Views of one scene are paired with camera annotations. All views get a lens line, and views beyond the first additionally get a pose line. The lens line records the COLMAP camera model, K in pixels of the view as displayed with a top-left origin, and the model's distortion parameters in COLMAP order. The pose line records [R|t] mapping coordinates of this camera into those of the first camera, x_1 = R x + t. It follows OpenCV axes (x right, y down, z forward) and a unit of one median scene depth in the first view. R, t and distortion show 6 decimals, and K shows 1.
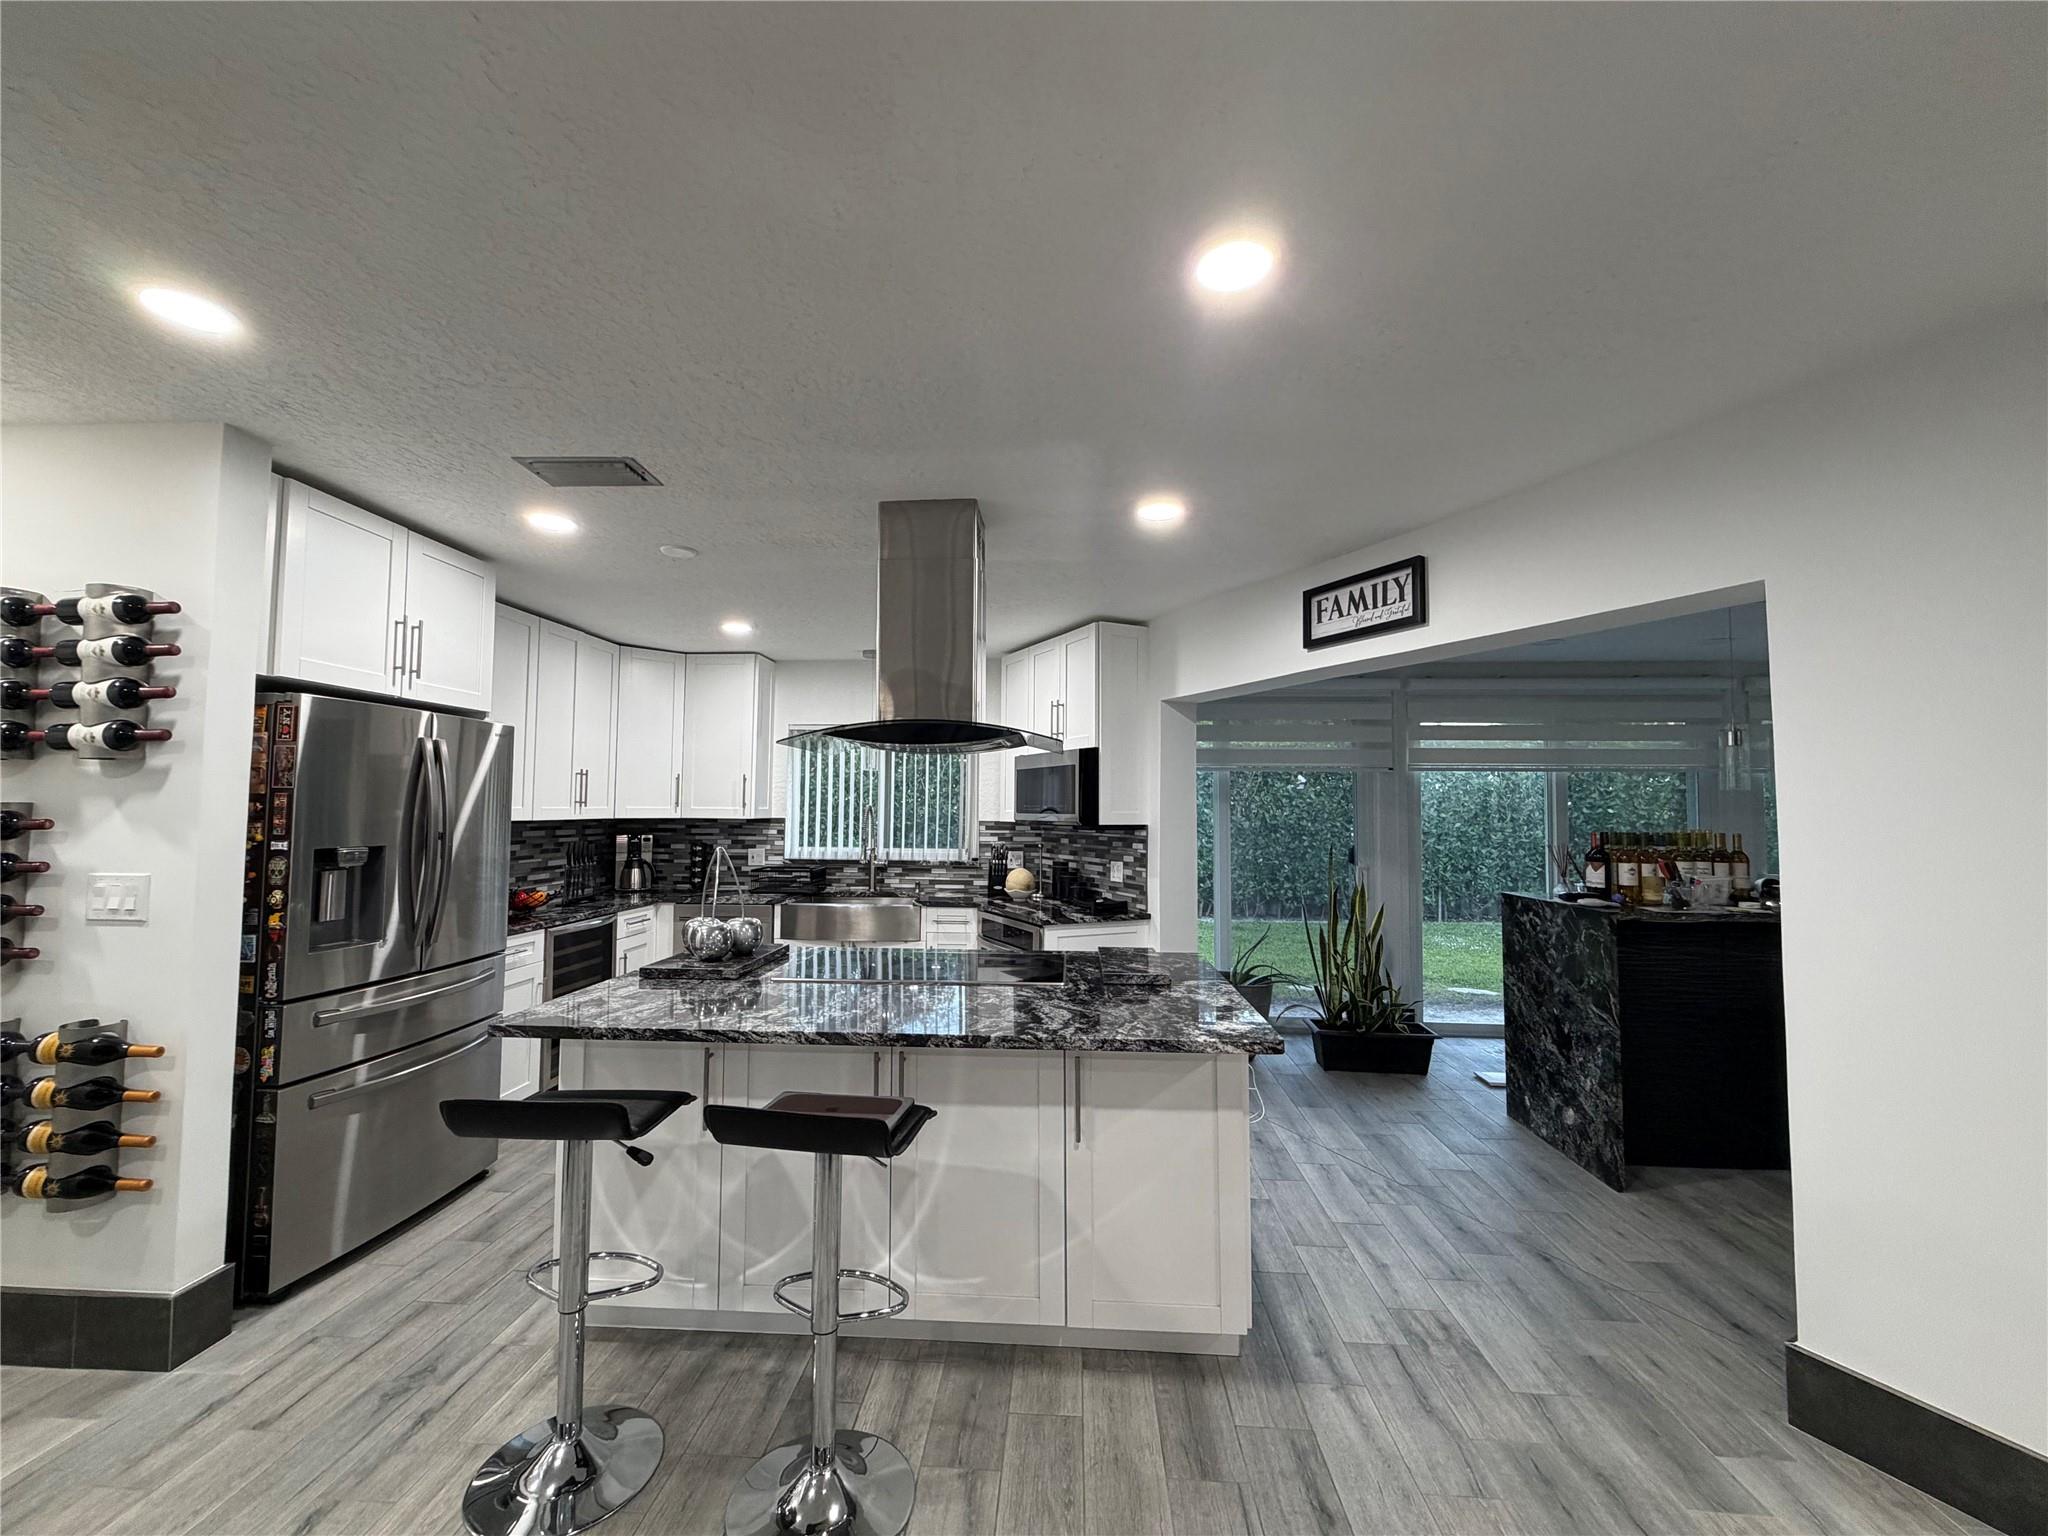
lens RADIAL K [[816.2, 0, 1013.8], [0, 816.2, 769.7], [0, 0, 1]] dist [0.000089, 0.000013]
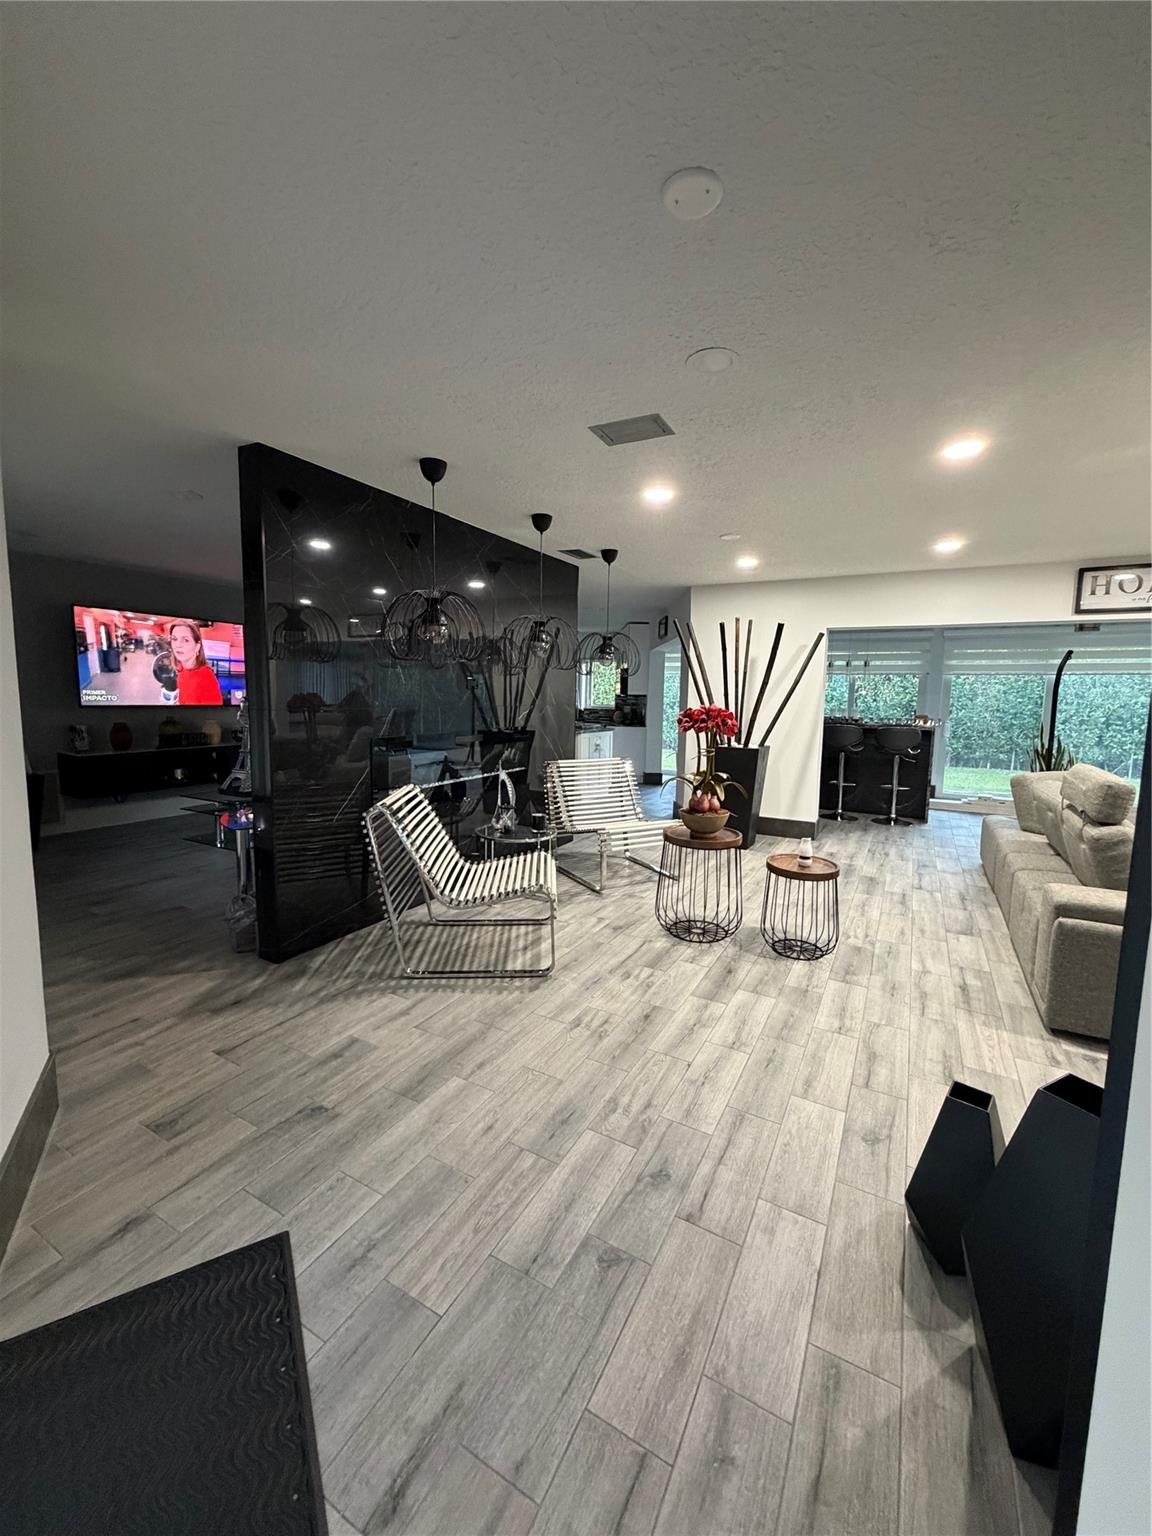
lens RADIAL K [[612.1, 0, 573.3], [0, 612.1, 762.2], [0, 0, 1]] dist [0.000089, 0.000013]
pose [[0.904516, 0.057569, -0.422535, 0.824122], [0.008960, 0.988061, 0.153801, -0.030364], [0.426345, -0.142901, 0.893202, -1.039487]]
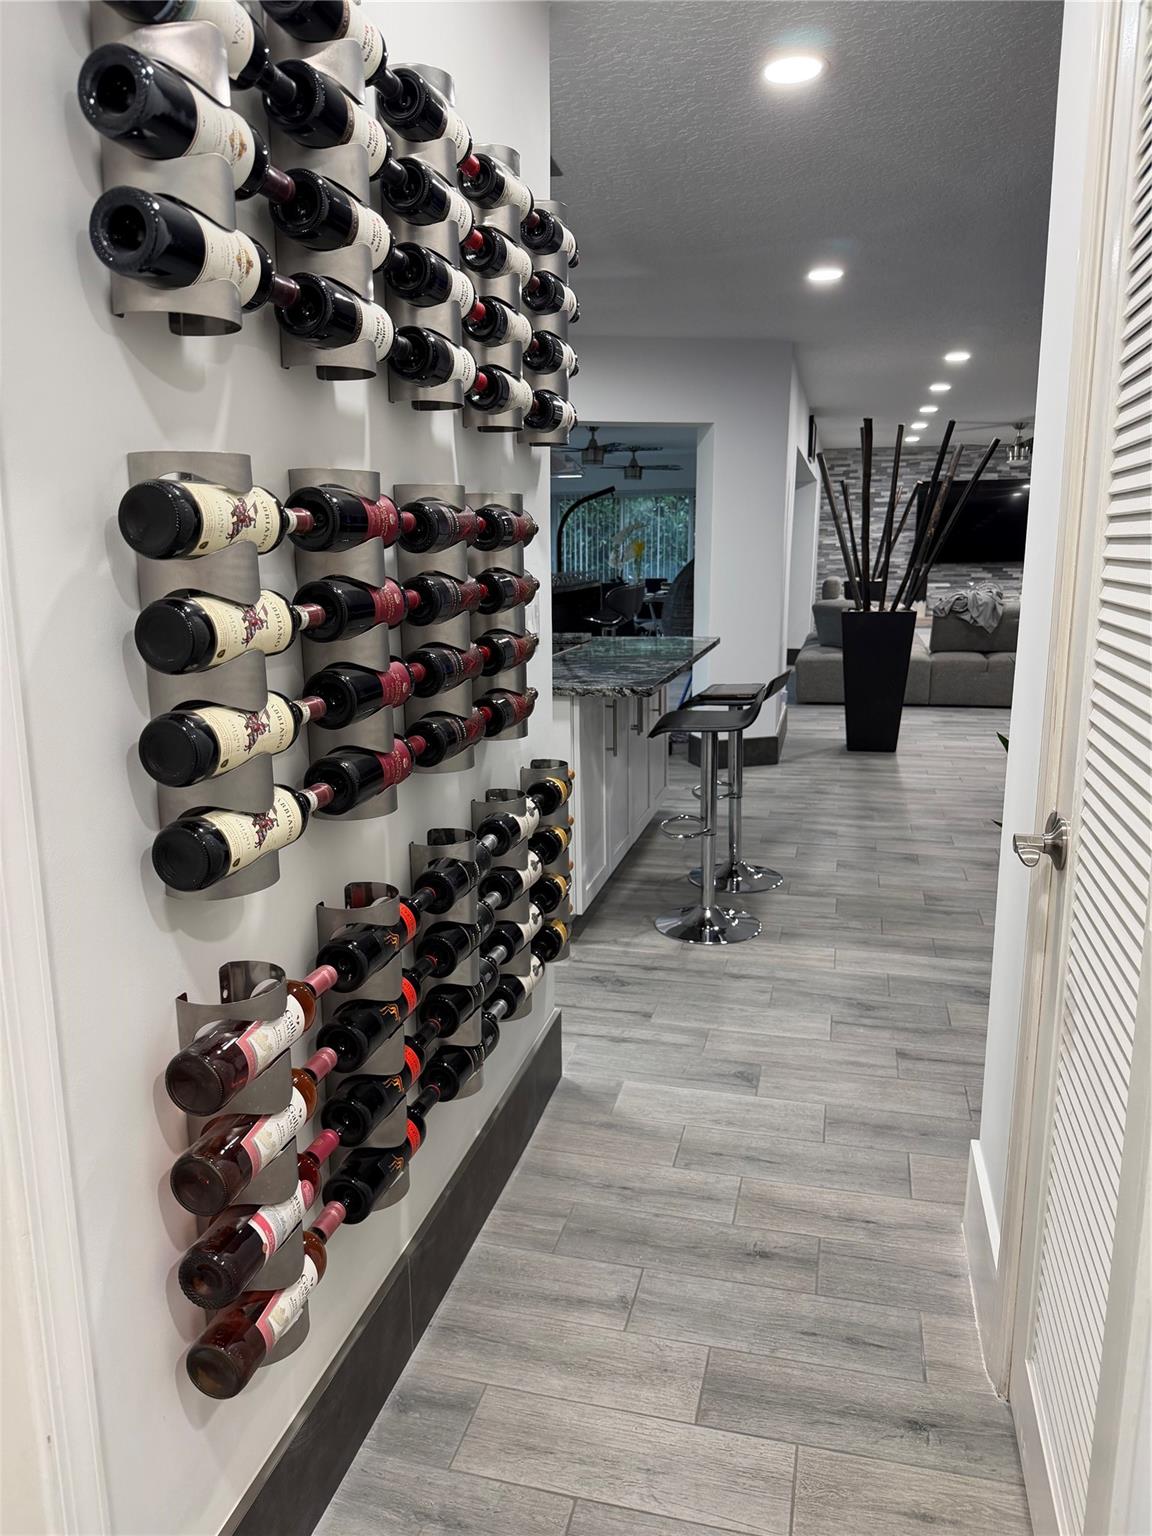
lens RADIAL K [[1080.7, 0, 570.5], [0, 1080.7, 765.1], [0, 0, 1]] dist [0.094994, -0.120115]
pose [[0.181721, -0.203038, 0.962161, -1.040693], [-0.040906, 0.976044, 0.213694, 0.030318], [-0.982499, -0.078191, 0.169062, 0.362104]]
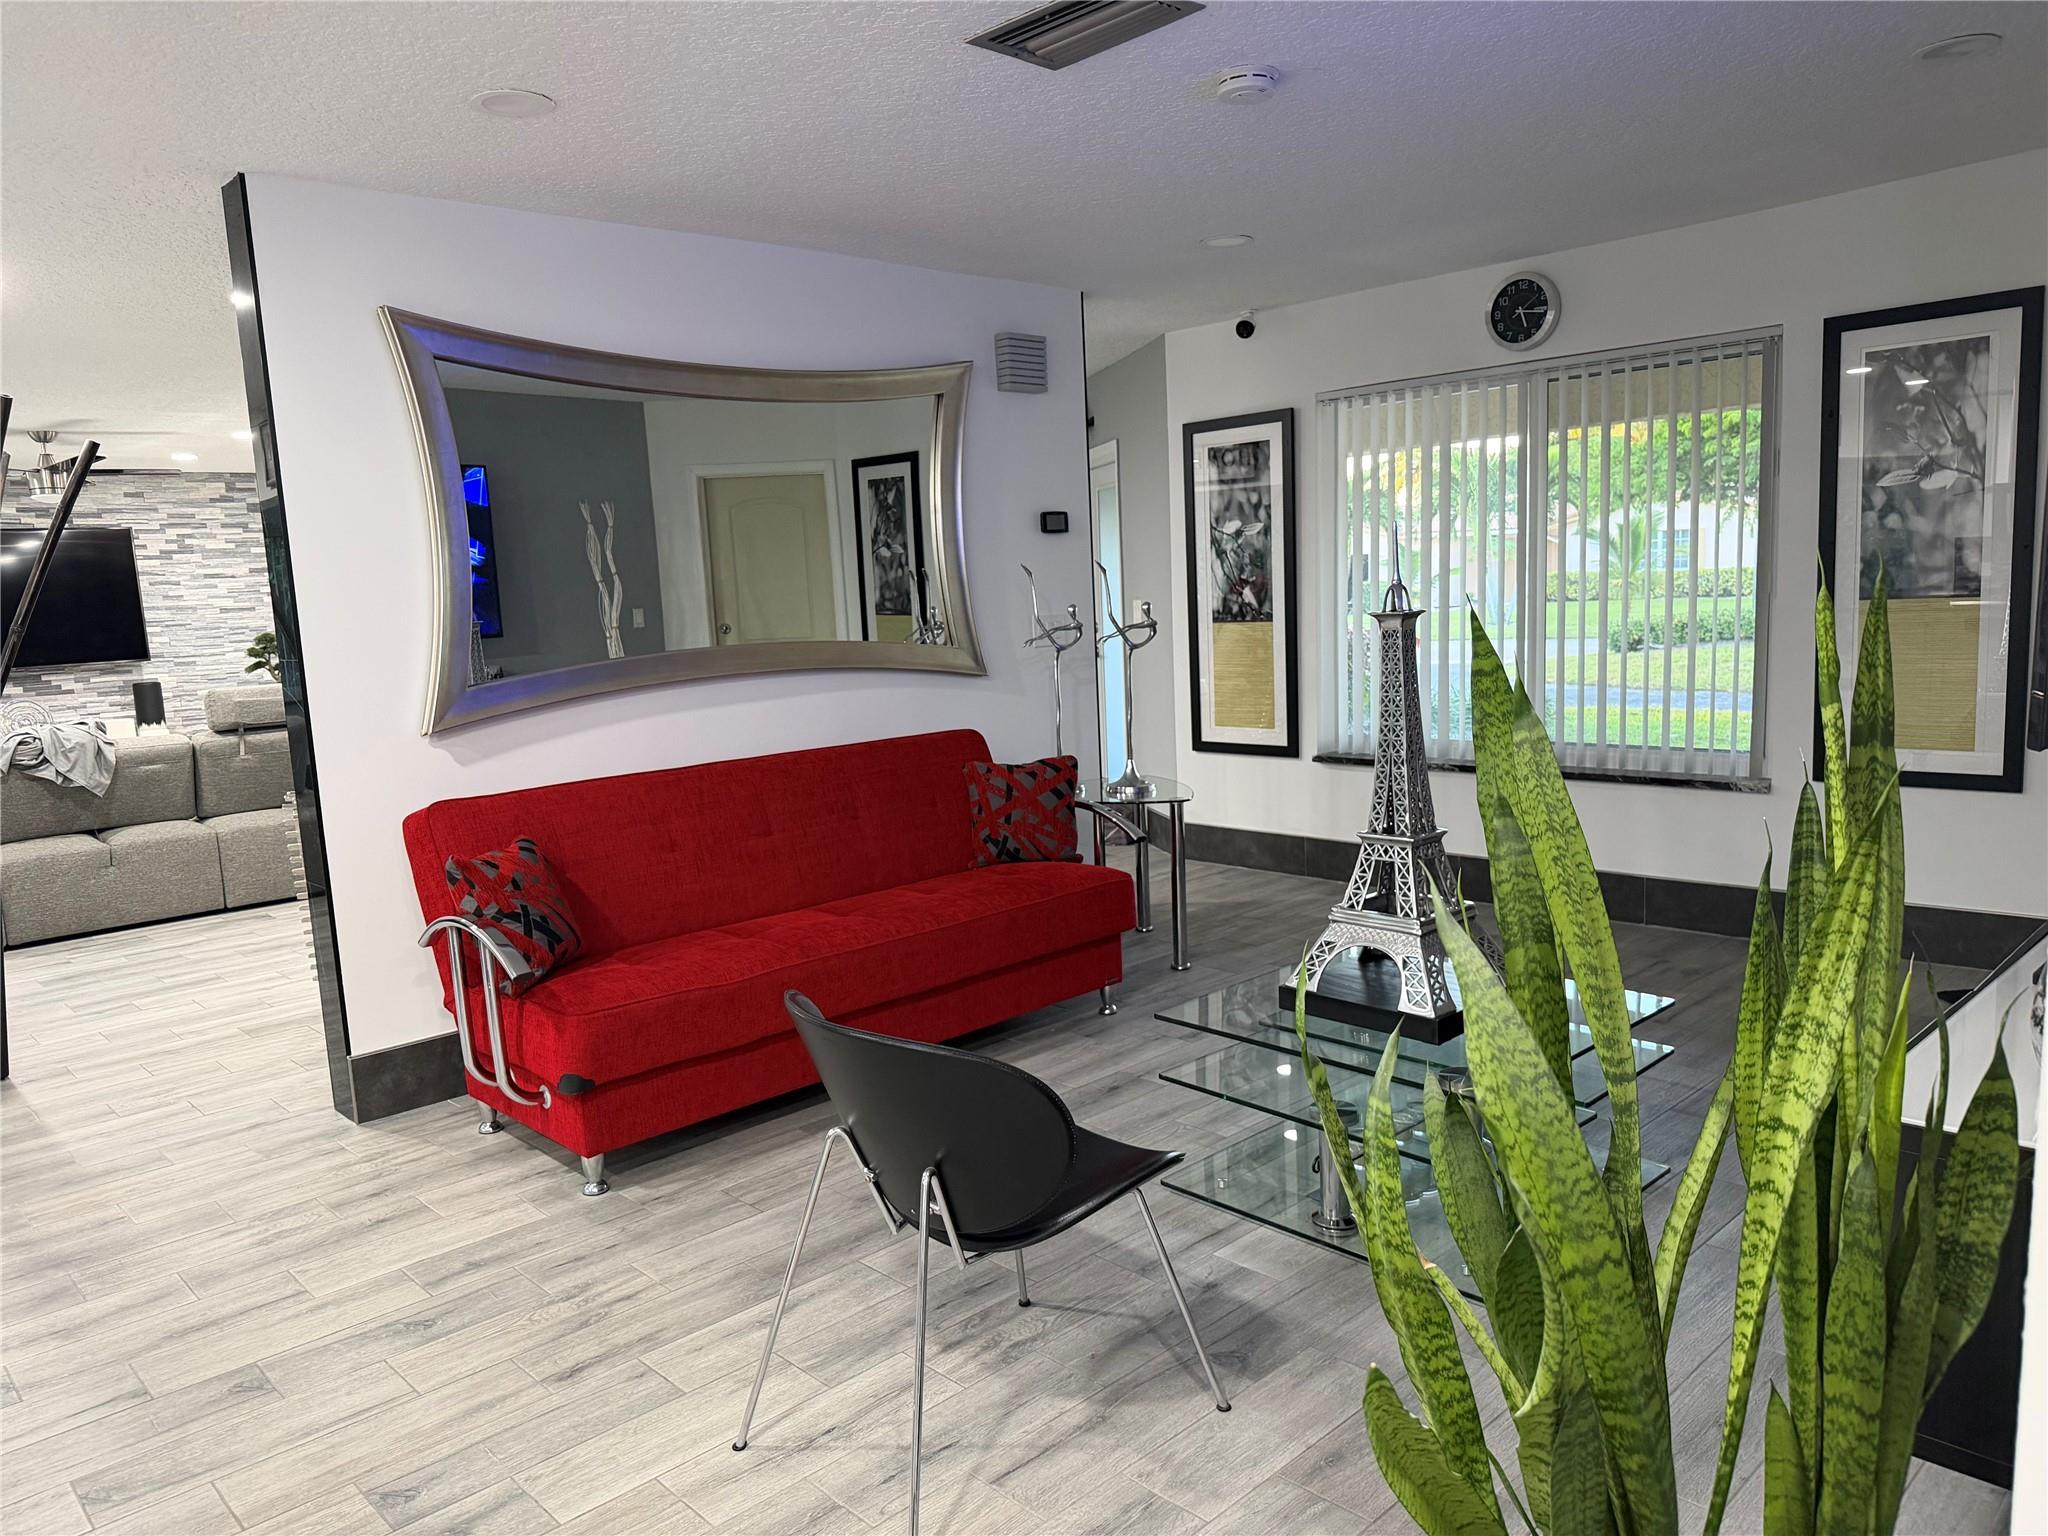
lens RADIAL K [[1426.4, 0, 1023.1], [0, 1426.4, 790.5], [0, 0, 1]] dist [0.087645, -0.118843]
pose [[-0.737643, -0.070355, 0.671515, -0.597210], [0.010059, 0.993301, 0.115119, 0.026138], [-0.675115, 0.091672, -0.731994, 0.405433]]
